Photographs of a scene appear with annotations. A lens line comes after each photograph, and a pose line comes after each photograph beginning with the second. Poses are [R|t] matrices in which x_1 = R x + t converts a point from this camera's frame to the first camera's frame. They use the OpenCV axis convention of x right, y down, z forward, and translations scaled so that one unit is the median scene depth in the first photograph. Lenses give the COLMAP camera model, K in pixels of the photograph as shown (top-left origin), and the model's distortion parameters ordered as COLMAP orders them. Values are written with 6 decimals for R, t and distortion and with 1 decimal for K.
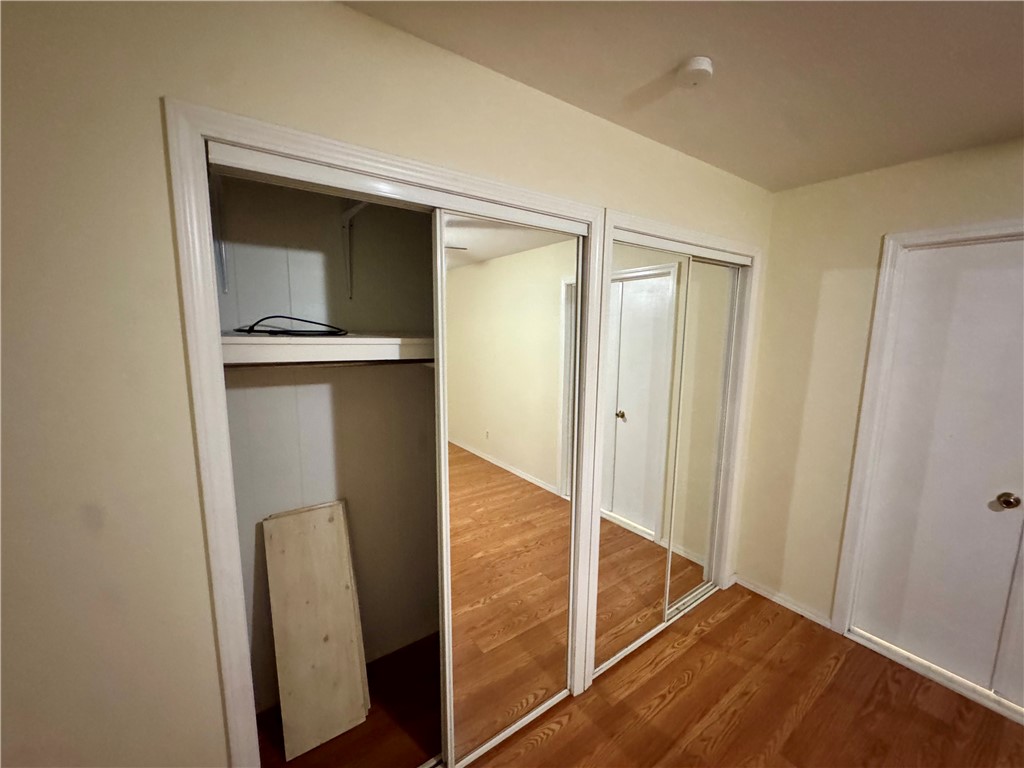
lens RADIAL K [[406.1, 0, 510.1], [0, 406.1, 387.9], [0, 0, 1]] dist [0.000212, -0.000011]
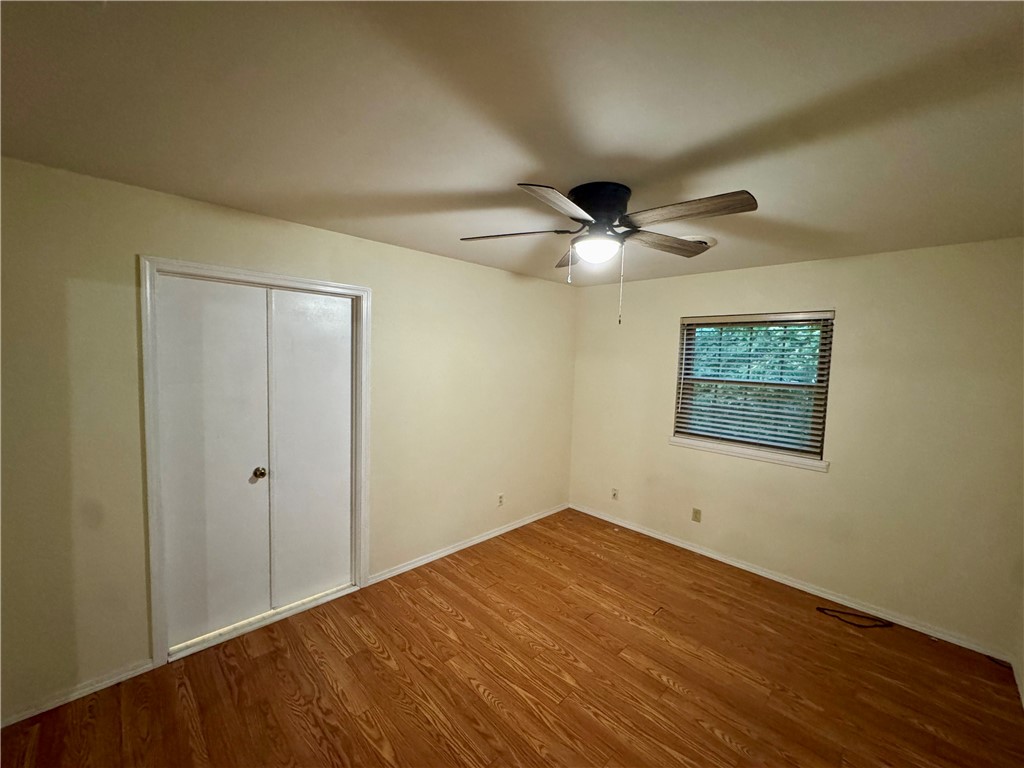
lens RADIAL K [[406.1, 0, 509.8], [0, 406.1, 386.8], [0, 0, 1]] dist [0.000212, -0.000011]
pose [[-0.166386, -0.081671, 0.982673, -0.234311], [0.111215, 0.988651, 0.100998, -0.052640], [-0.979769, 0.126092, -0.155415, 0.303538]]
